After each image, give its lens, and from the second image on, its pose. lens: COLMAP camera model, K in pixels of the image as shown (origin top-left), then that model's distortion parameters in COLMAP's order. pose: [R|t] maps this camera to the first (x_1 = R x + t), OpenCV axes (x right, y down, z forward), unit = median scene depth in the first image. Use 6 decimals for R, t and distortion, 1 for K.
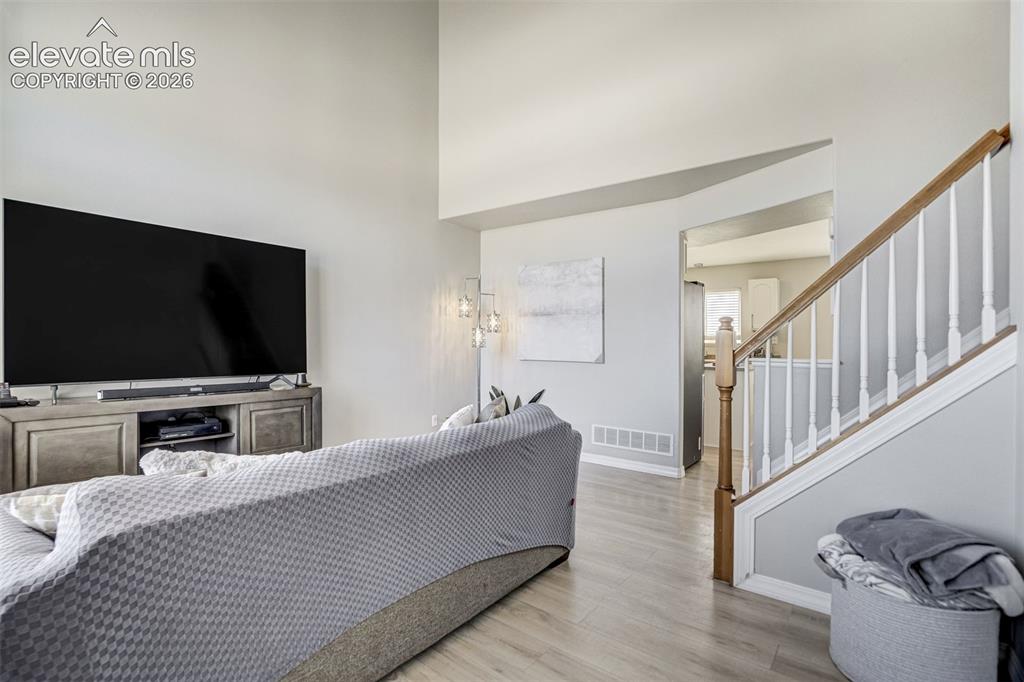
lens RADIAL K [[496.1, 0, 503.8], [0, 496.1, 345.7], [0, 0, 1]] dist [-0.001753, -0.000096]
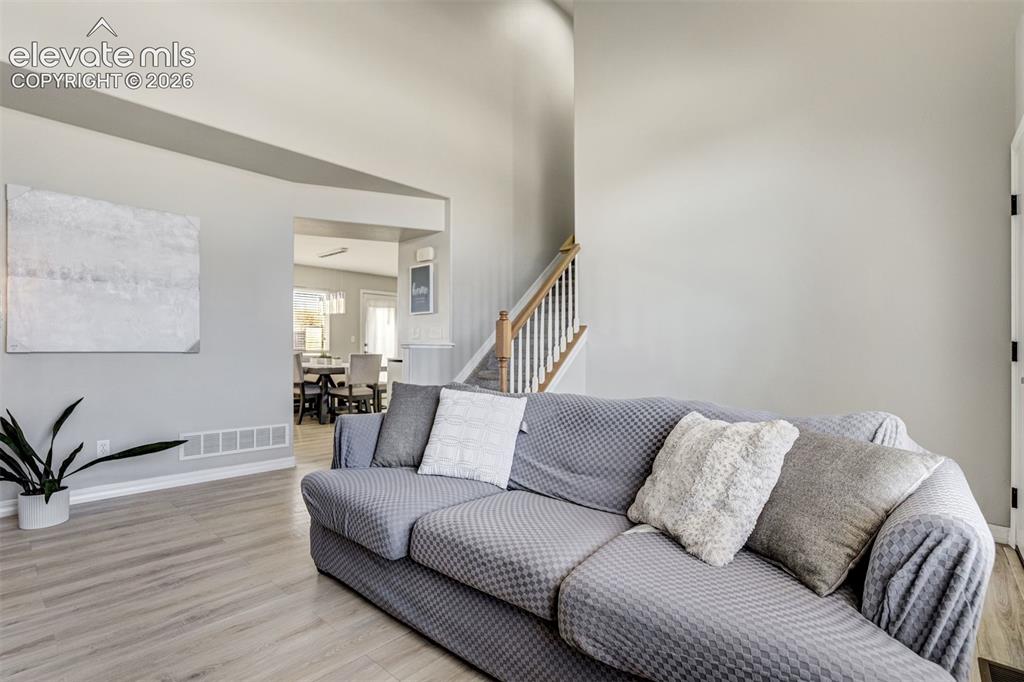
lens RADIAL K [[505.7, 0, 495.2], [0, 505.7, 344.9], [0, 0, 1]] dist [-0.041024, 0.000035]
pose [[0.085673, 0.006024, 0.996305, -0.618616], [-0.005170, 0.999971, -0.005601, 0.028409], [-0.996310, -0.004671, 0.085701, 0.526774]]
